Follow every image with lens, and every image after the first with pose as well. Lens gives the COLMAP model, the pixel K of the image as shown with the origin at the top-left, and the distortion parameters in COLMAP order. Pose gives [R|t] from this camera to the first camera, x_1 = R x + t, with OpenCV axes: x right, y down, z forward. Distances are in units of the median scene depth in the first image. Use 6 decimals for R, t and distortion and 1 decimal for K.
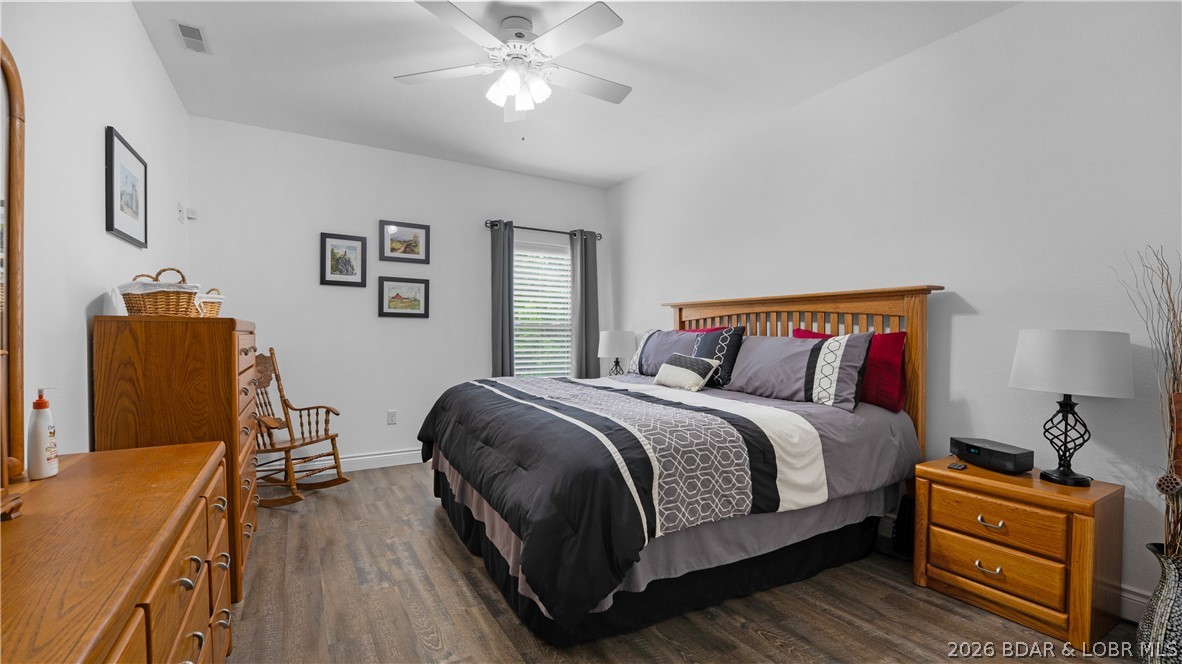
lens RADIAL K [[493.0, 0, 585.4], [0, 493.0, 332.9], [0, 0, 1]] dist [-0.019988, 0.000302]
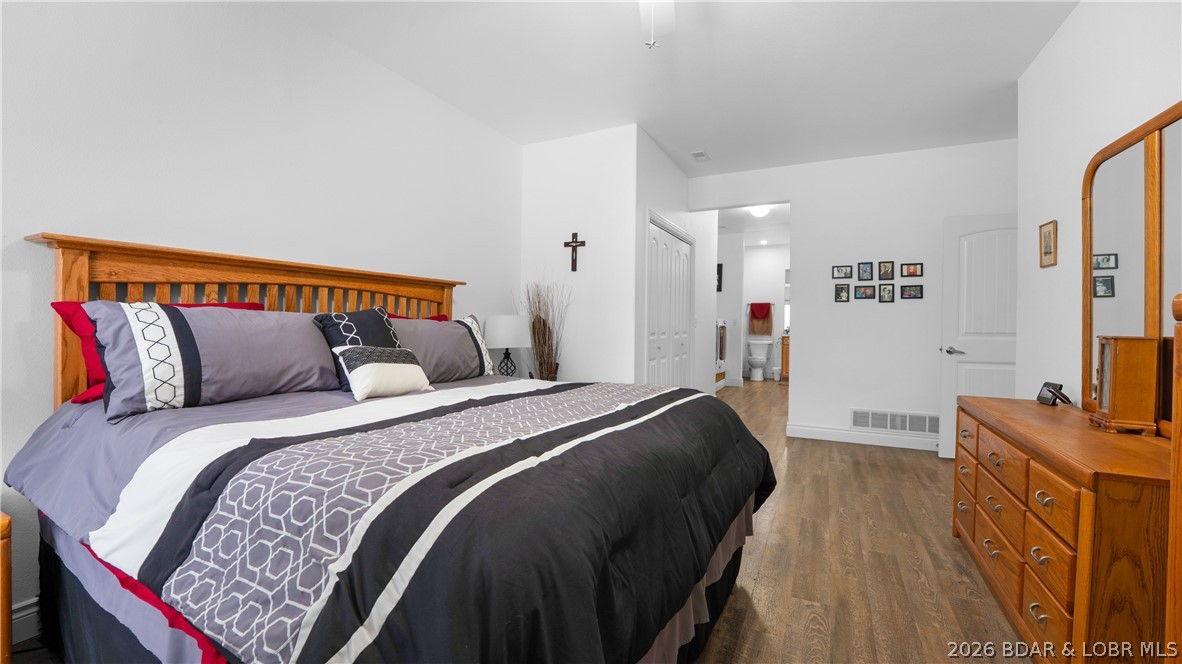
lens RADIAL K [[527.4, 0, 594.1], [0, 527.4, 324.4], [0, 0, 1]] dist [-0.000629, 0.000028]
pose [[-0.572753, -0.005265, 0.819711, -0.636926], [-0.007351, 0.999972, 0.001286, 0.014569], [-0.819695, -0.005289, -0.572775, 1.362585]]
